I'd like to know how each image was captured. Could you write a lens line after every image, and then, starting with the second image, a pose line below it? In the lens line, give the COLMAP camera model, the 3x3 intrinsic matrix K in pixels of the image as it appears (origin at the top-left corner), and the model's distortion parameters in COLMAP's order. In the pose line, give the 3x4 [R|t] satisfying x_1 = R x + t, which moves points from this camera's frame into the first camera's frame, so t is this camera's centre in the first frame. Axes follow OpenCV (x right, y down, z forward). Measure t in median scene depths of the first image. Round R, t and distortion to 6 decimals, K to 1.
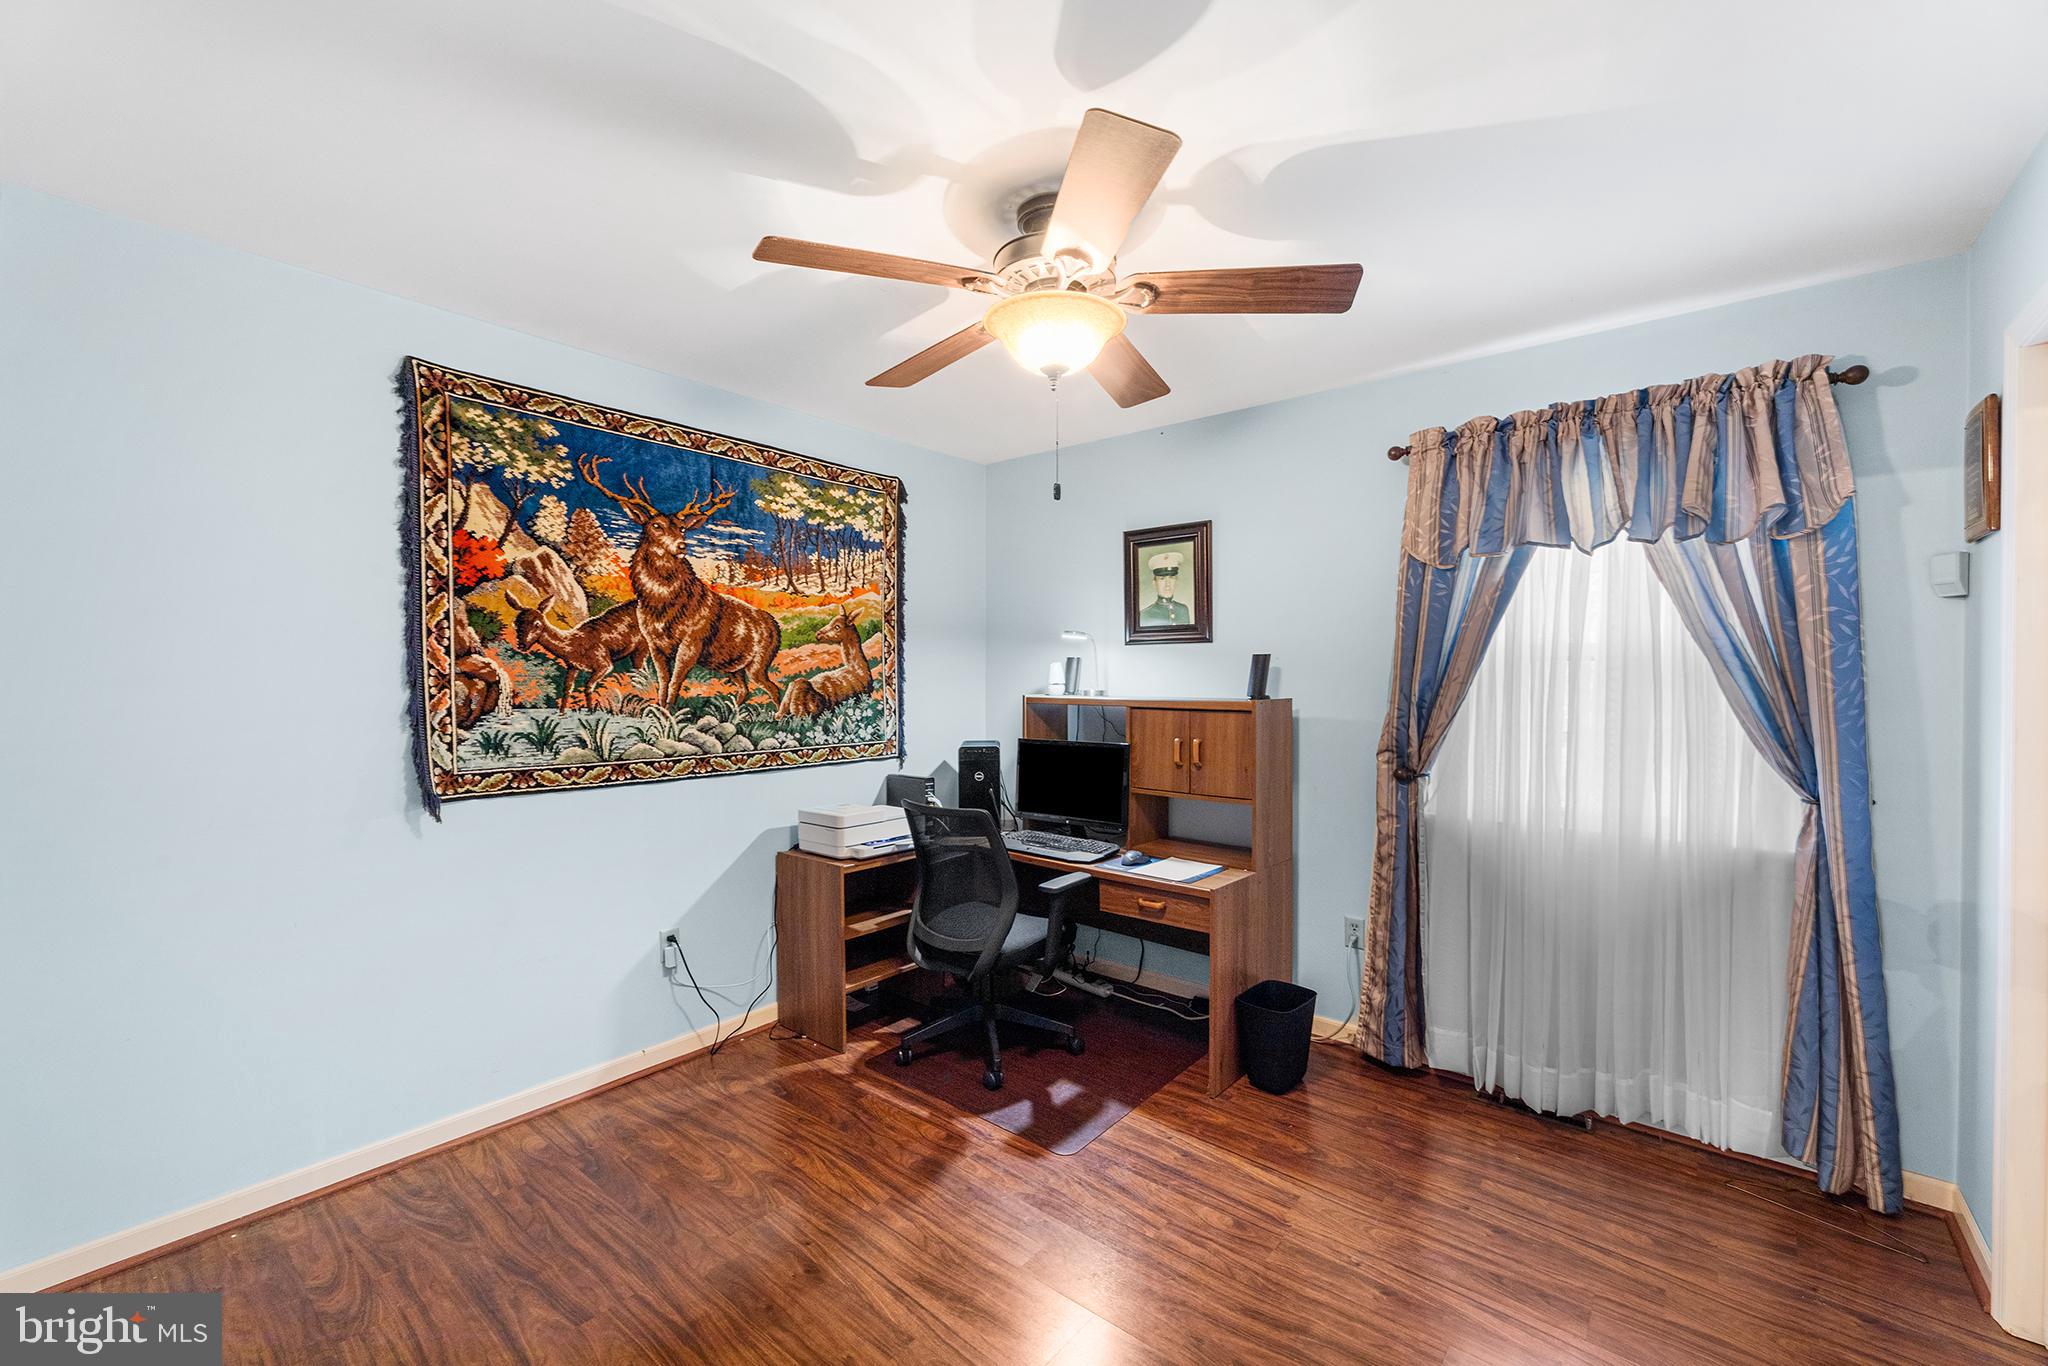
lens RADIAL K [[821.7, 0, 1024.0], [0, 821.7, 683.0], [0, 0, 1]] dist [0.001540, 0.000037]
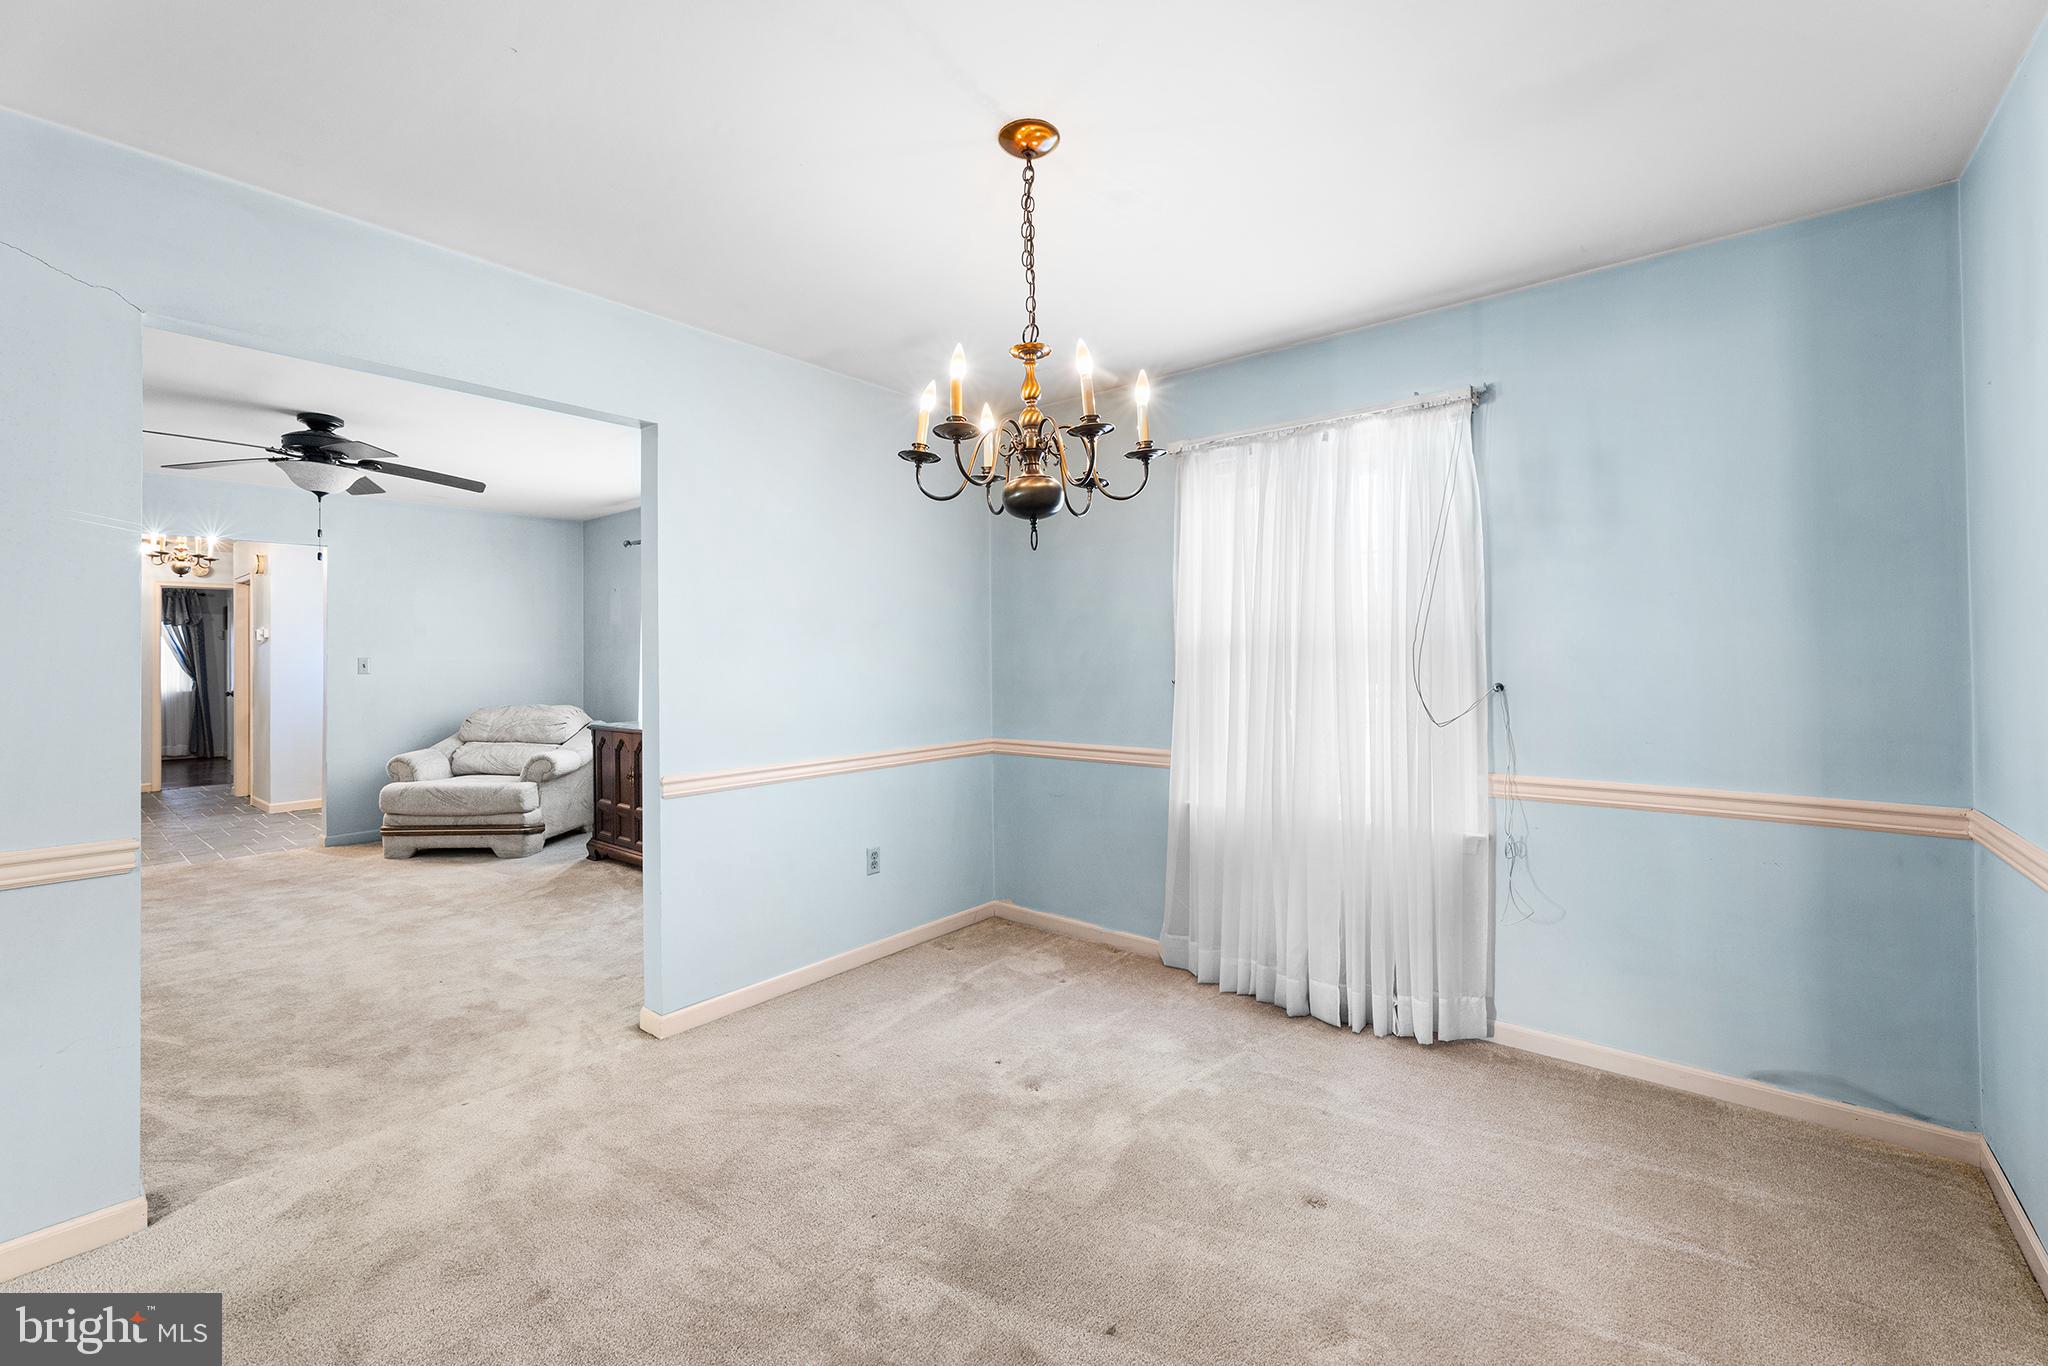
lens RADIAL K [[811.0, 0, 1087.2], [0, 811.0, 644.0], [0, 0, 1]] dist [-0.000017, -0.000054]
pose [[-0.015917, 0.013278, 0.999785, -3.317294], [0.012170, 0.999840, -0.013085, 0.053036], [-0.999799, 0.011959, -0.016076, -3.551863]]
